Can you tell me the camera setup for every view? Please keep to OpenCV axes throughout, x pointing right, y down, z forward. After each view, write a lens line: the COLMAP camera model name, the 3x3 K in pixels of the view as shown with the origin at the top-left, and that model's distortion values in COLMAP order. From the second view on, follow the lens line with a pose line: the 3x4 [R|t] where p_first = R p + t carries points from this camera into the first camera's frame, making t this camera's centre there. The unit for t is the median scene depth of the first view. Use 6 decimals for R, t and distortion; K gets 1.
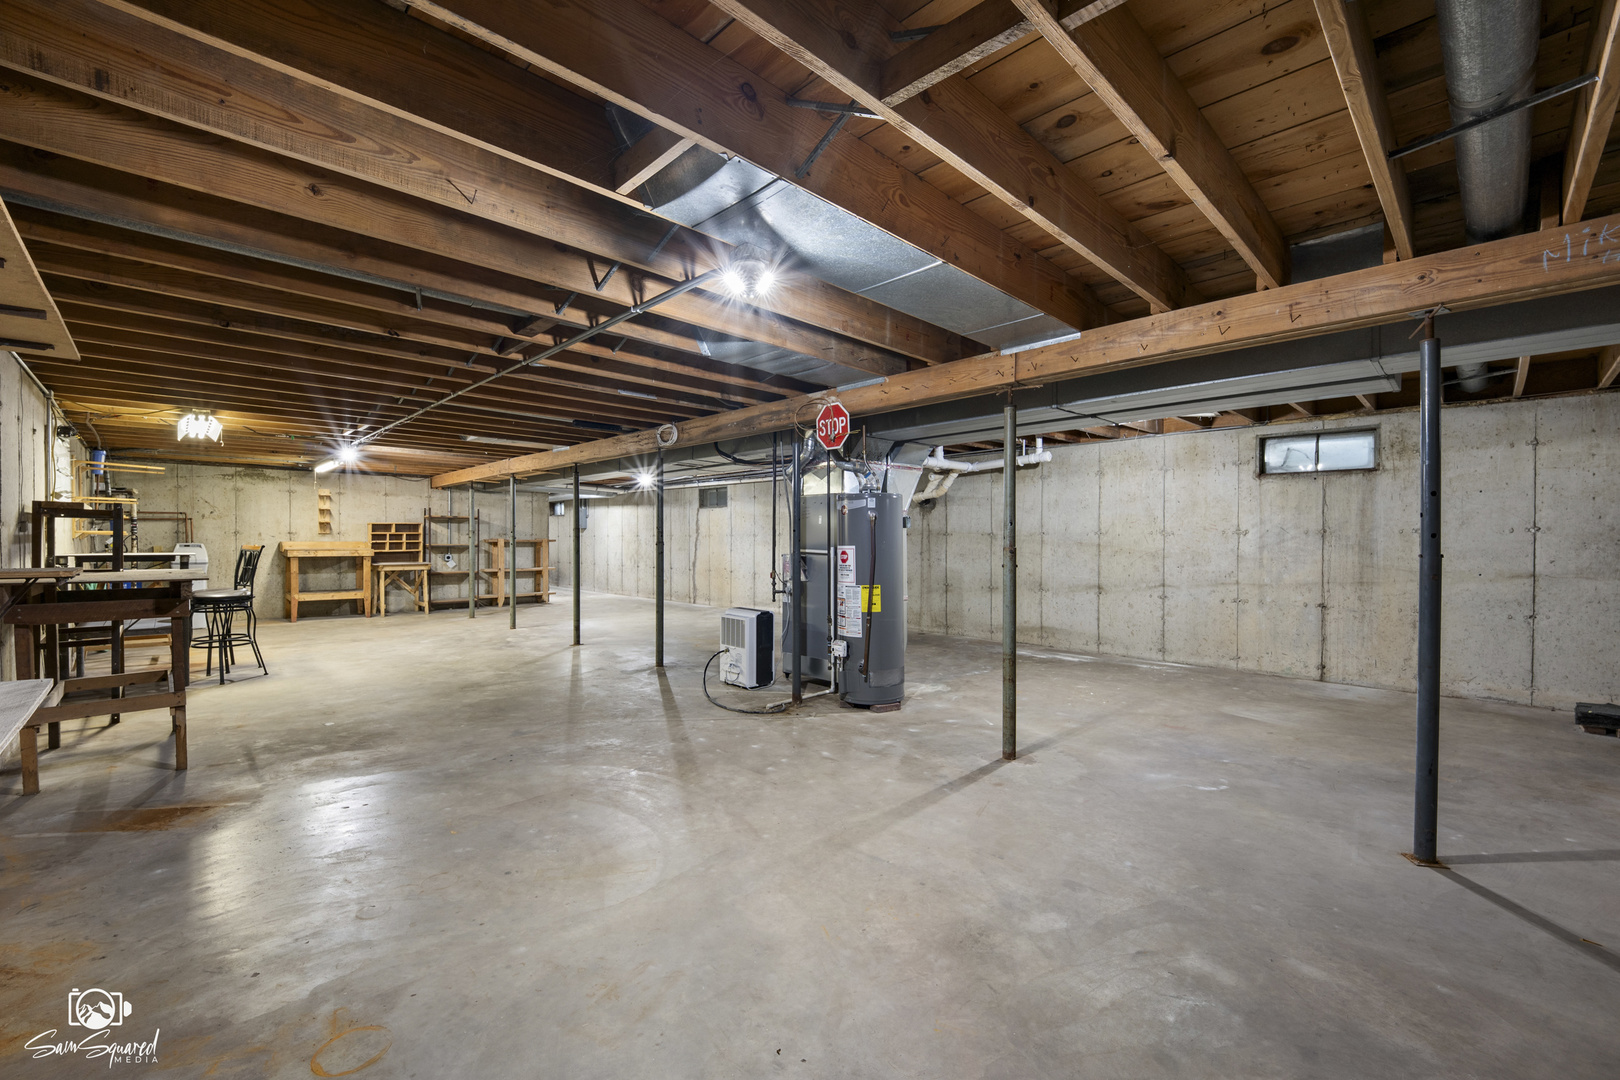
lens RADIAL K [[671.6, 0, 813.1], [0, 671.6, 539.1], [0, 0, 1]] dist [-0.002587, -0.005988]
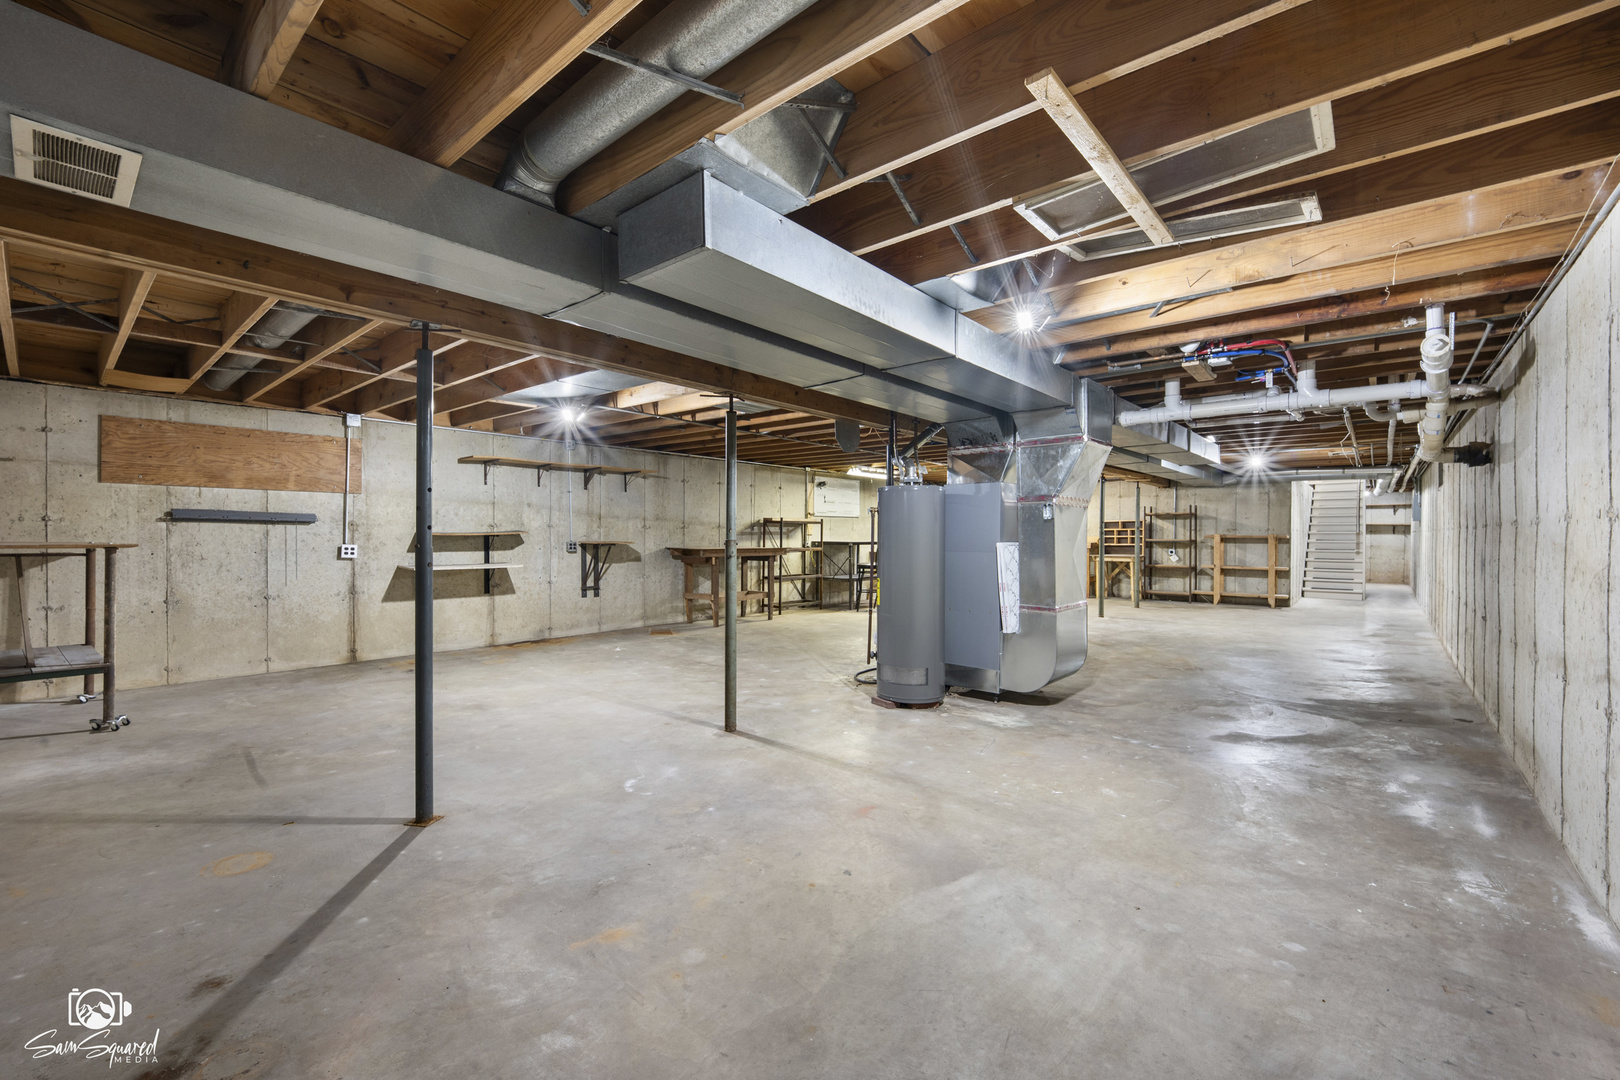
lens RADIAL K [[671.6, 0, 804.1], [0, 671.6, 536.6], [0, 0, 1]] dist [-0.002587, -0.005988]
pose [[0.088969, 0.004879, -0.996022, 1.306779], [-0.004503, 0.999980, 0.004496, 0.003414], [0.996024, 0.004085, 0.088989, 0.956887]]
